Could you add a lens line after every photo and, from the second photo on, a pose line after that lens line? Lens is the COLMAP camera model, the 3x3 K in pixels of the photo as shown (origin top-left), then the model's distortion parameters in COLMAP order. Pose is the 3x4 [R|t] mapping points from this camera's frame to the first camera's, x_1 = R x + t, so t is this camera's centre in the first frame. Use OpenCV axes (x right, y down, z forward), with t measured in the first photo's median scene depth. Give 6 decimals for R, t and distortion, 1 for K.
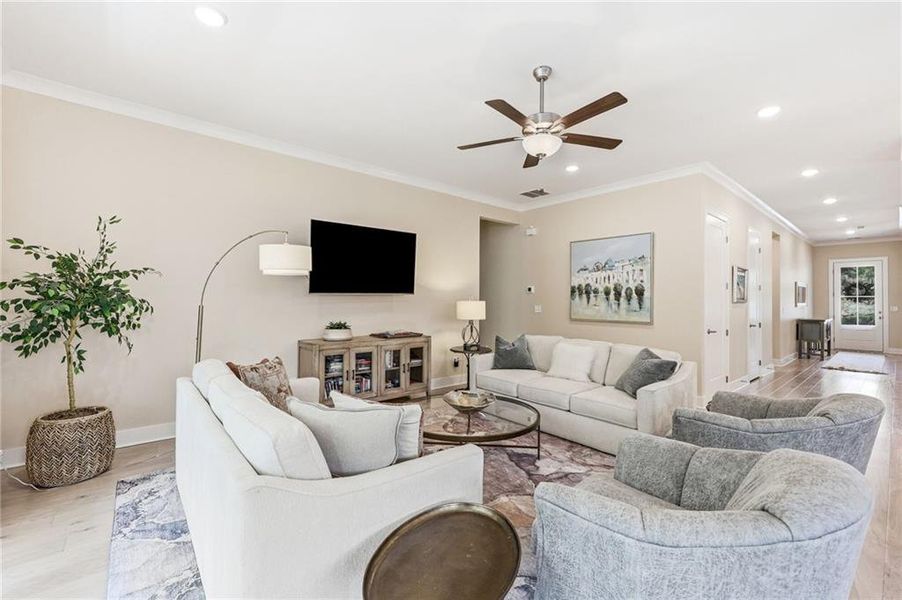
lens RADIAL K [[373.6, 0, 451.0], [0, 373.6, 300.0], [0, 0, 1]] dist [-0.001980, -0.000247]
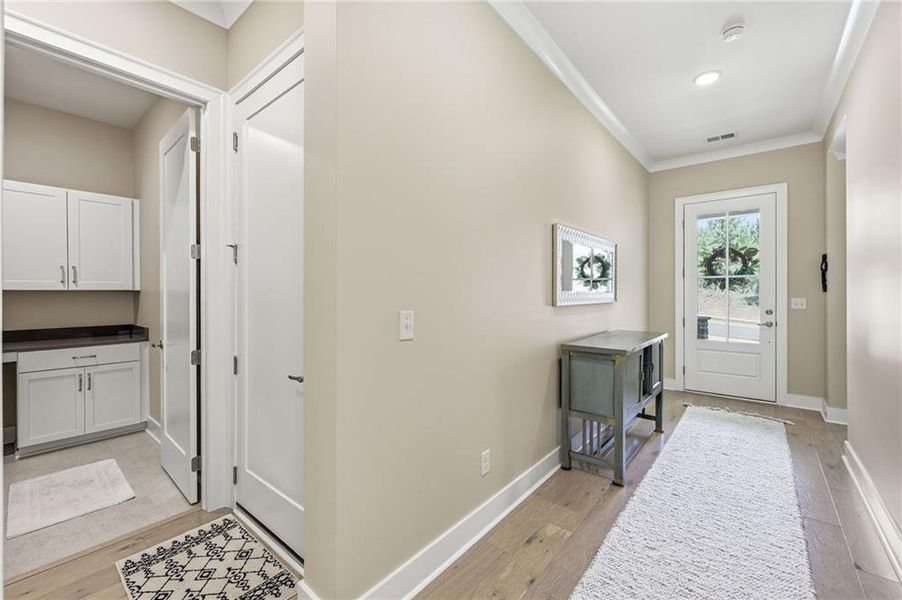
lens RADIAL K [[373.6, 0, 451.0], [0, 373.6, 300.0], [0, 0, 1]] dist [-0.001980, -0.000247]
pose [[0.984174, -0.012764, 0.176747, 0.705848], [0.010422, 0.999845, 0.014173, 0.008820], [-0.176900, -0.012106, 0.984154, 0.636195]]
